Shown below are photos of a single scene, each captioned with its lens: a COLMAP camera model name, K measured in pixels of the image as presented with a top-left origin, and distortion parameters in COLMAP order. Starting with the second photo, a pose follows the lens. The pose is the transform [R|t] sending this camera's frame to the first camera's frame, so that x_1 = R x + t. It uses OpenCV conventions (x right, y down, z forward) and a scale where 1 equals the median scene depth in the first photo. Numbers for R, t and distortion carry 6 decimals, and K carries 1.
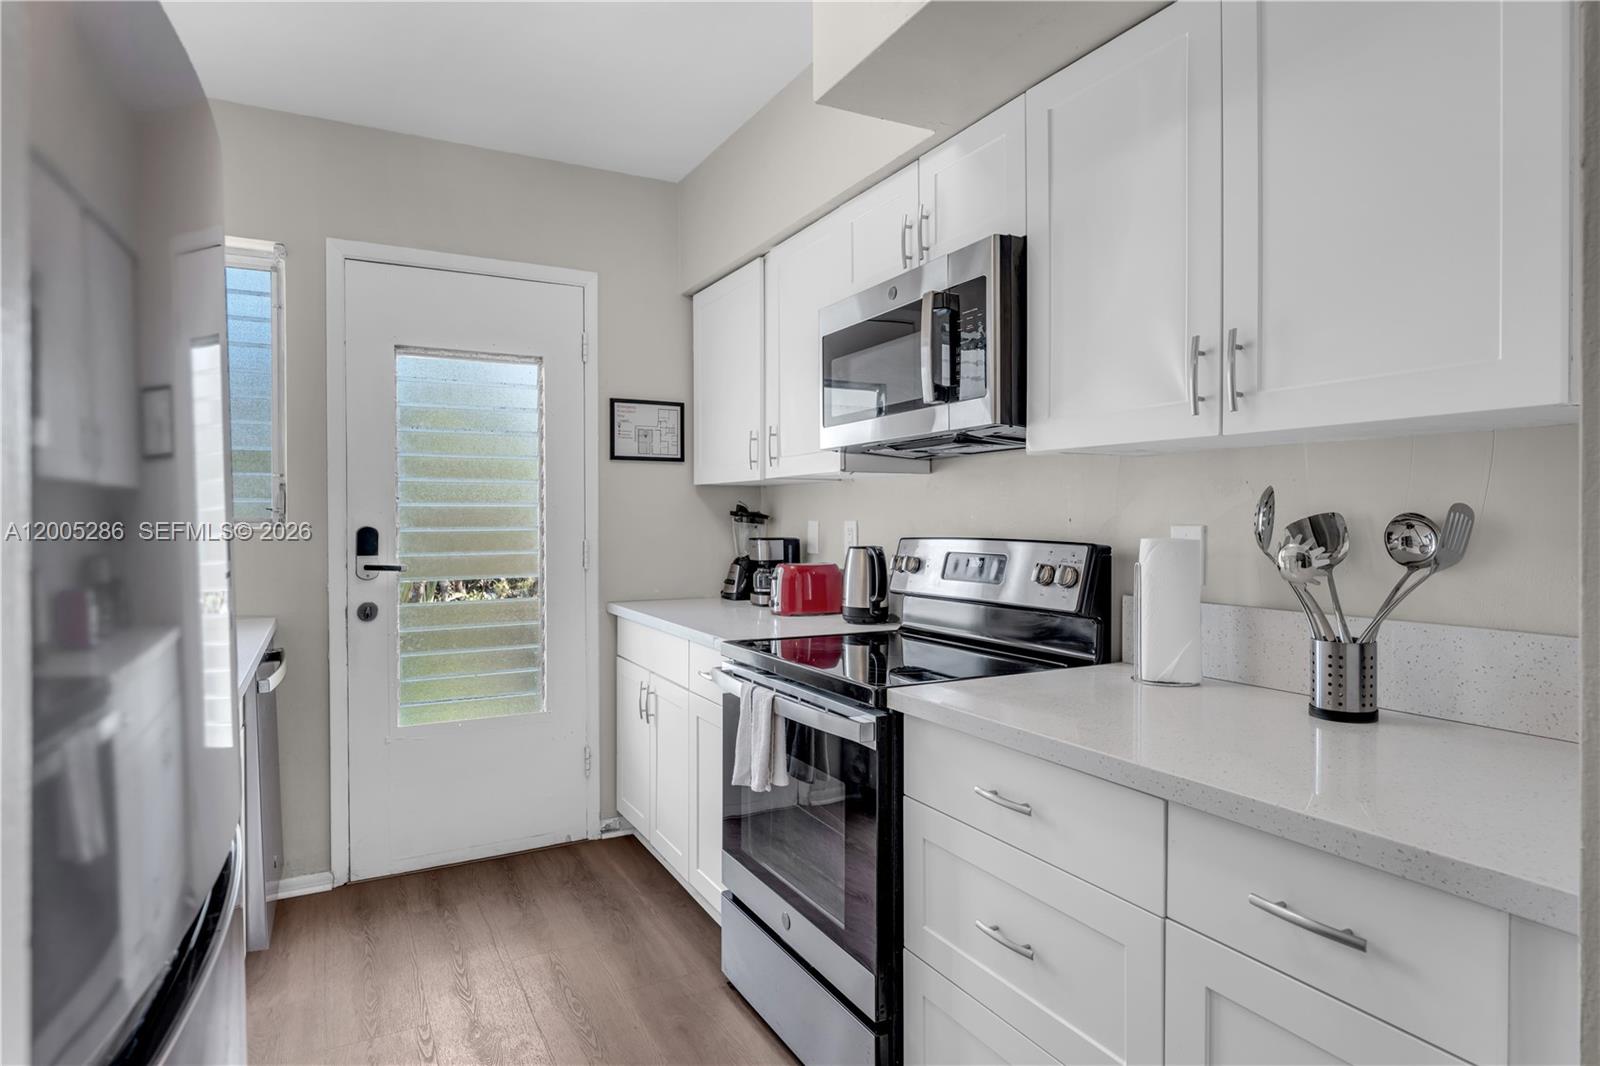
lens RADIAL K [[871.6, 0, 794.6], [0, 871.6, 530.1], [0, 0, 1]] dist [-0.004541, 0.000448]
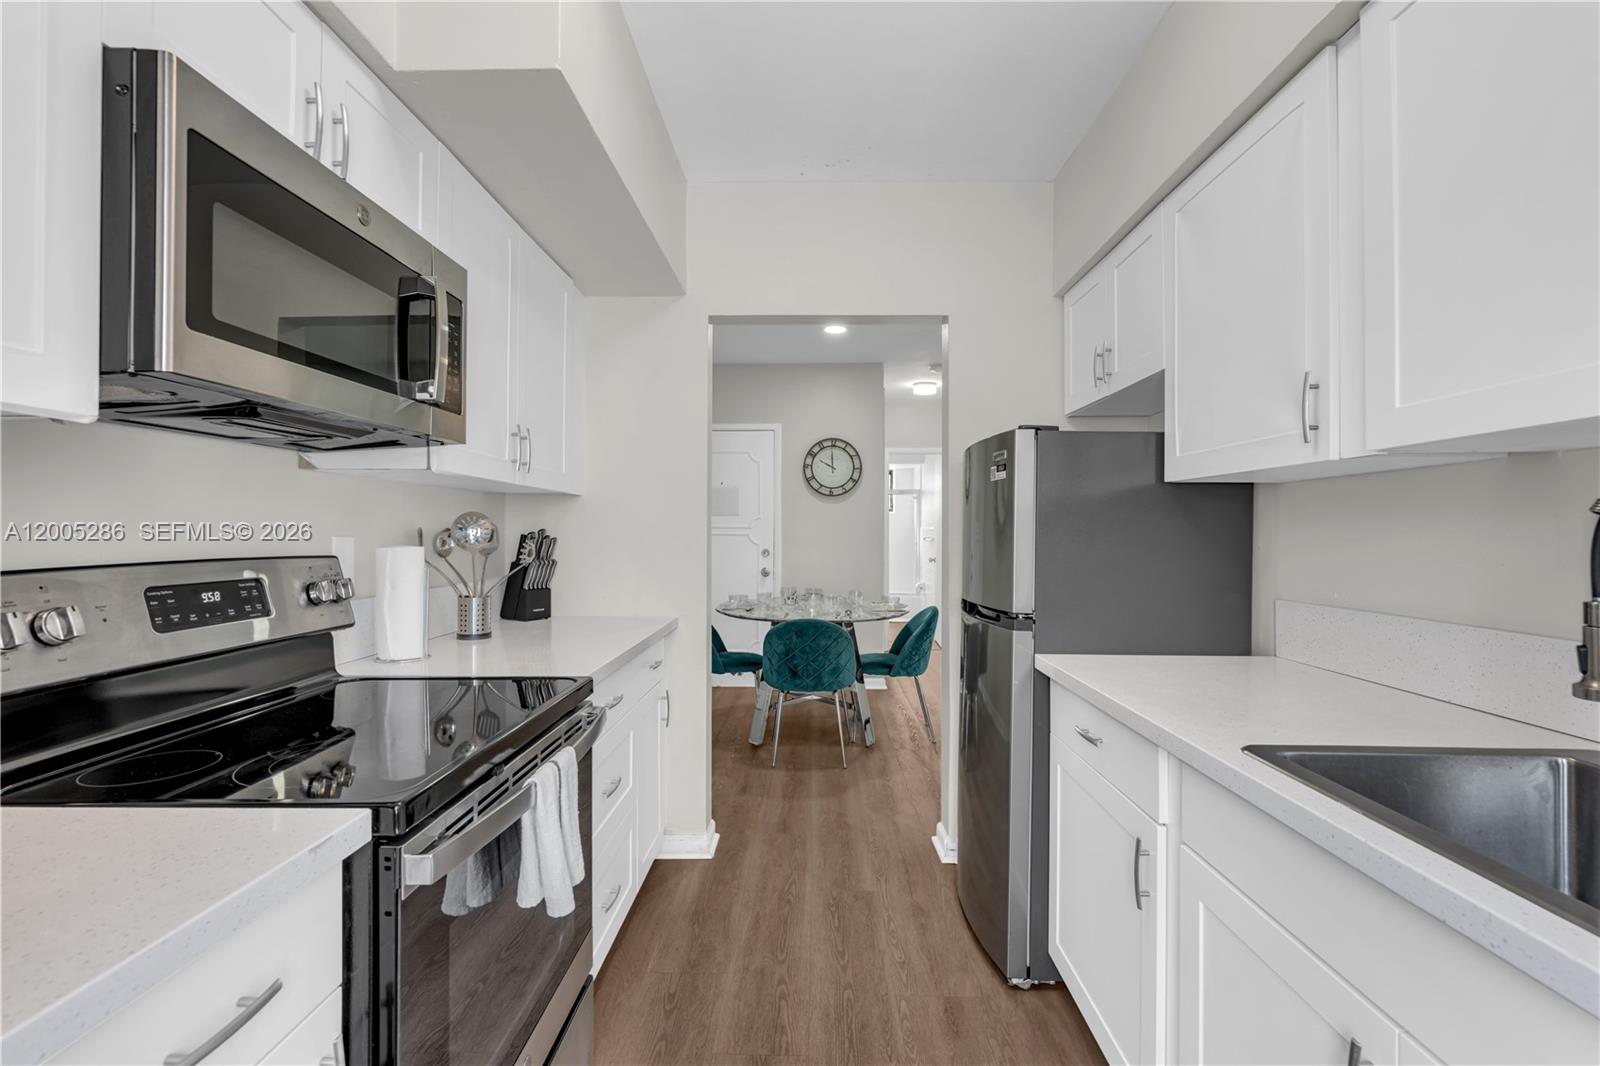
lens RADIAL K [[712.8, 0, 805.1], [0, 712.8, 527.5], [0, 0, 1]] dist [-0.009991, 0.000149]
pose [[-0.878269, -0.003605, 0.478154, -0.724728], [-0.002304, 0.999992, 0.003308, -0.033713], [-0.478162, 0.001804, -0.878270, 1.965353]]
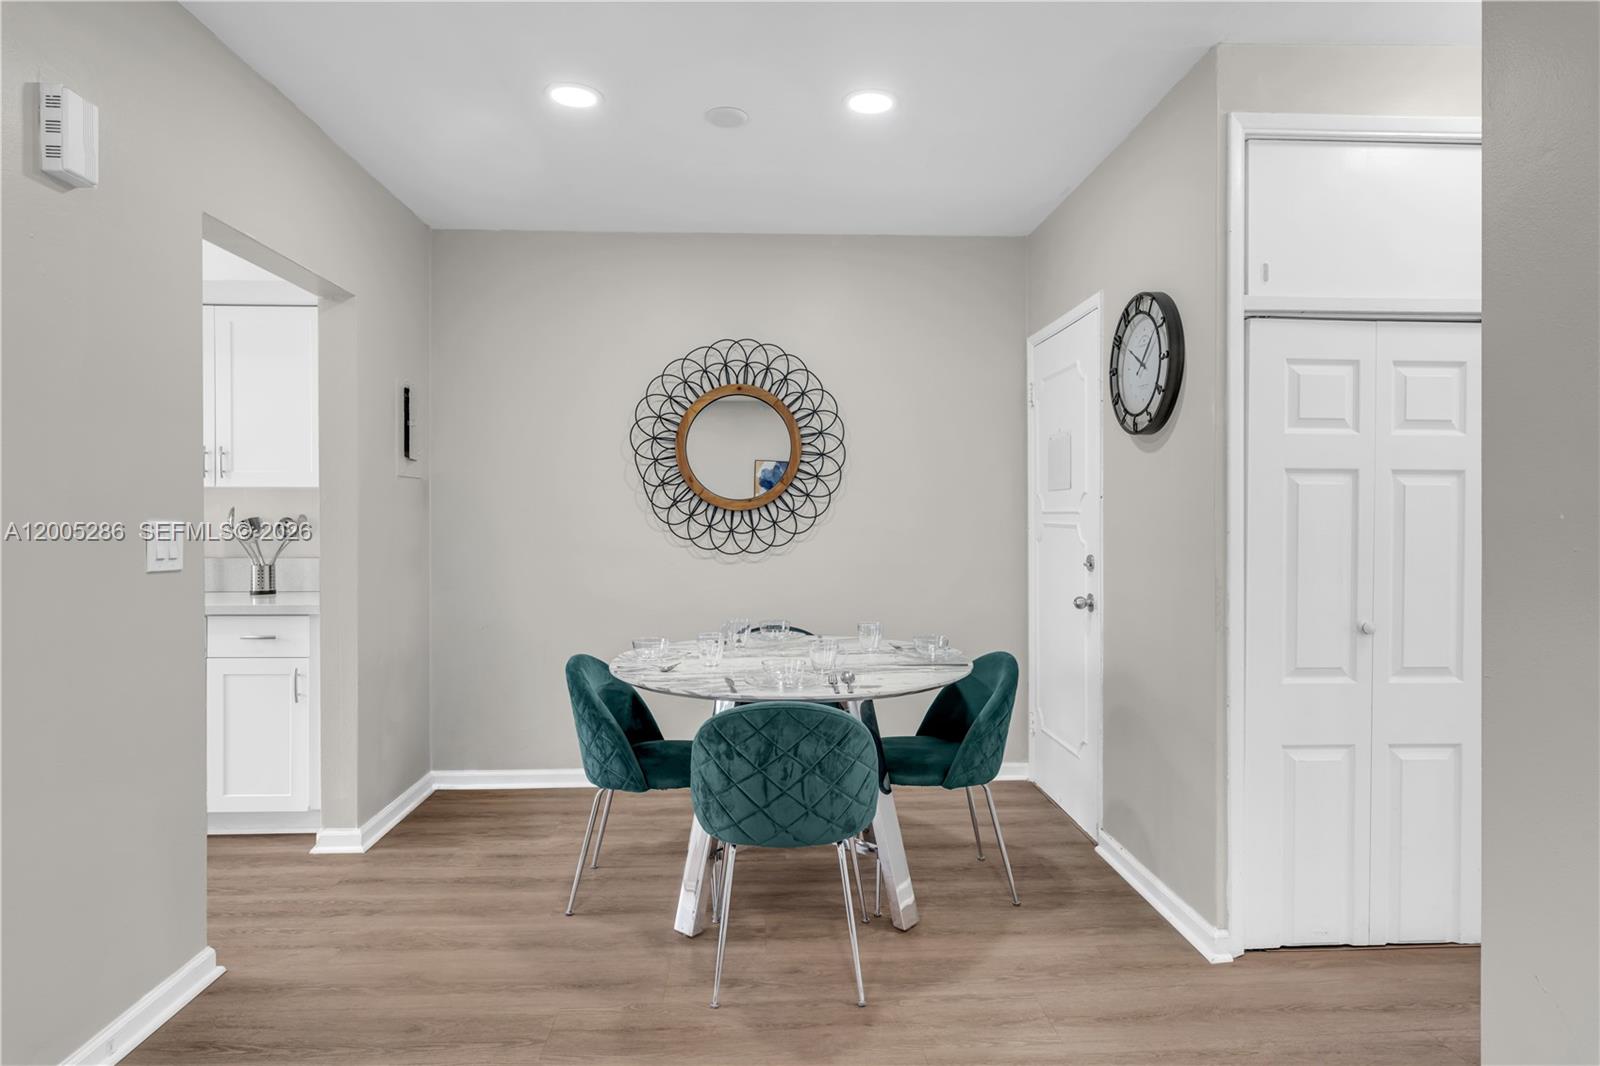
lens RADIAL K [[871.6, 0, 794.2], [0, 871.6, 523.7], [0, 0, 1]] dist [-0.004541, 0.000448]
pose [[0.418601, -0.001816, 0.908168, -1.117633], [0.005461, 0.999985, -0.000518, 0.009716], [-0.908154, 0.005176, 0.418605, -1.607393]]
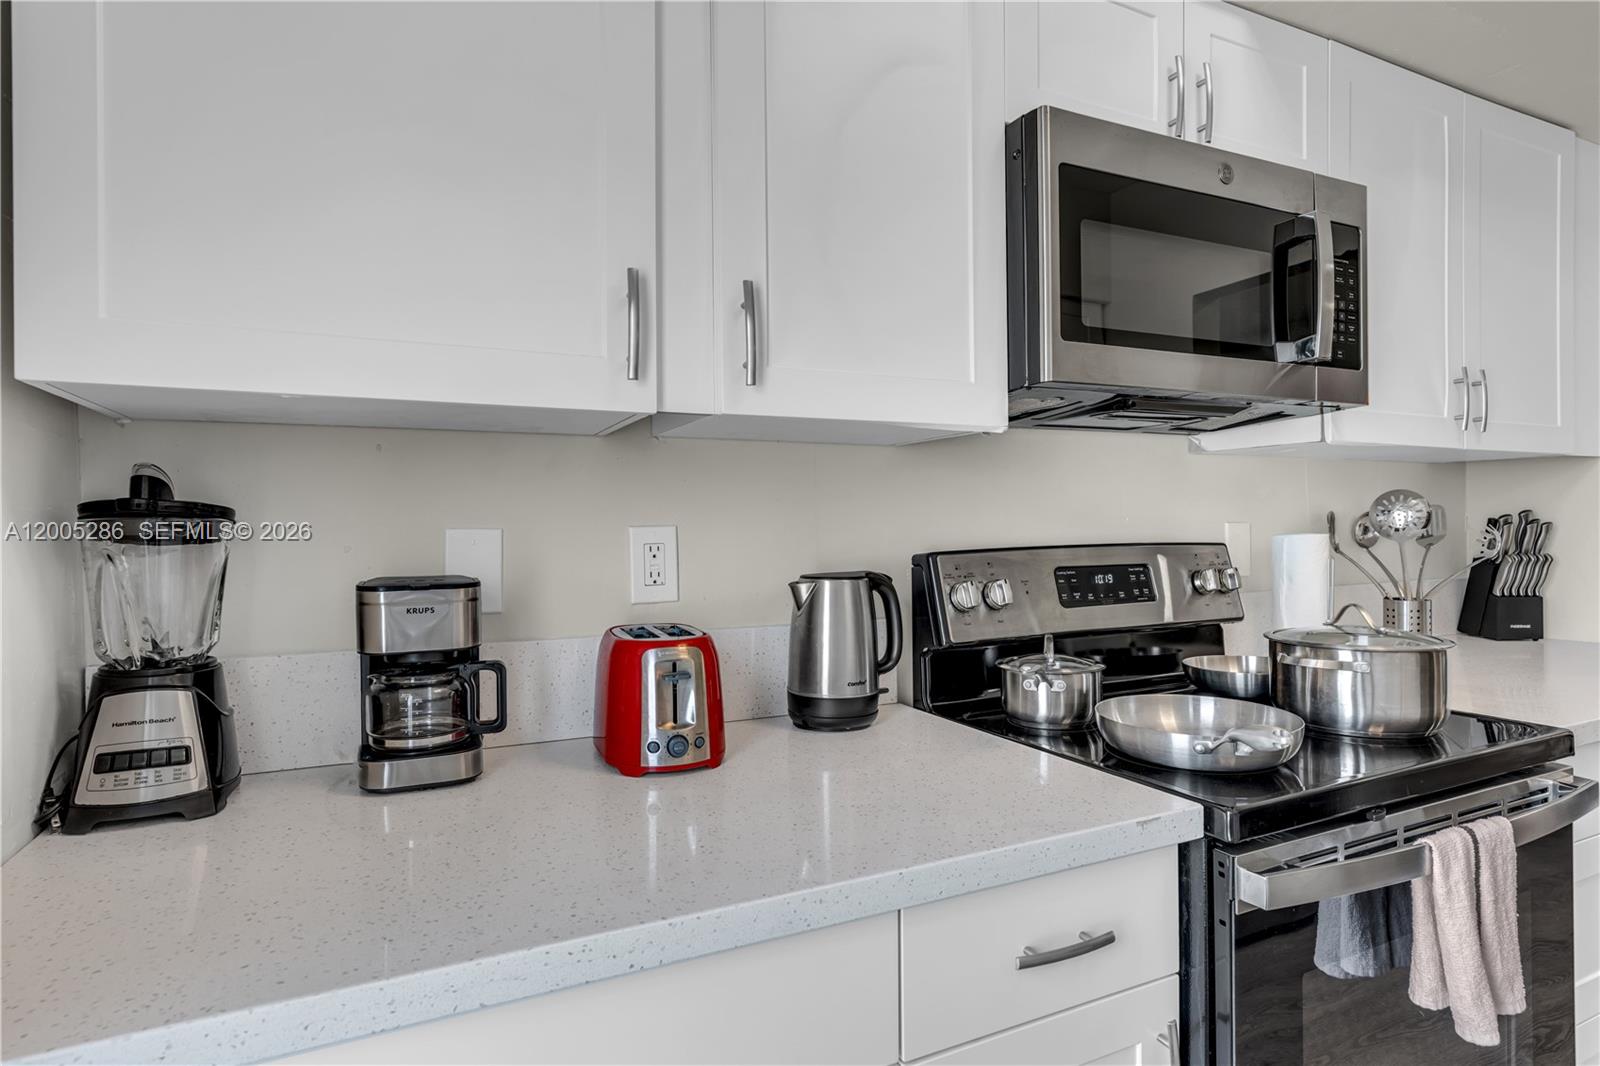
lens RADIAL K [[871.6, 0, 806.0], [0, 871.6, 529.3], [0, 0, 1]] dist [-0.004541, 0.000448]
pose [[0.052269, -0.011372, 0.998568, -0.851839], [0.019836, 0.999750, 0.010347, -0.029771], [-0.998436, 0.019267, 0.052482, 1.885388]]
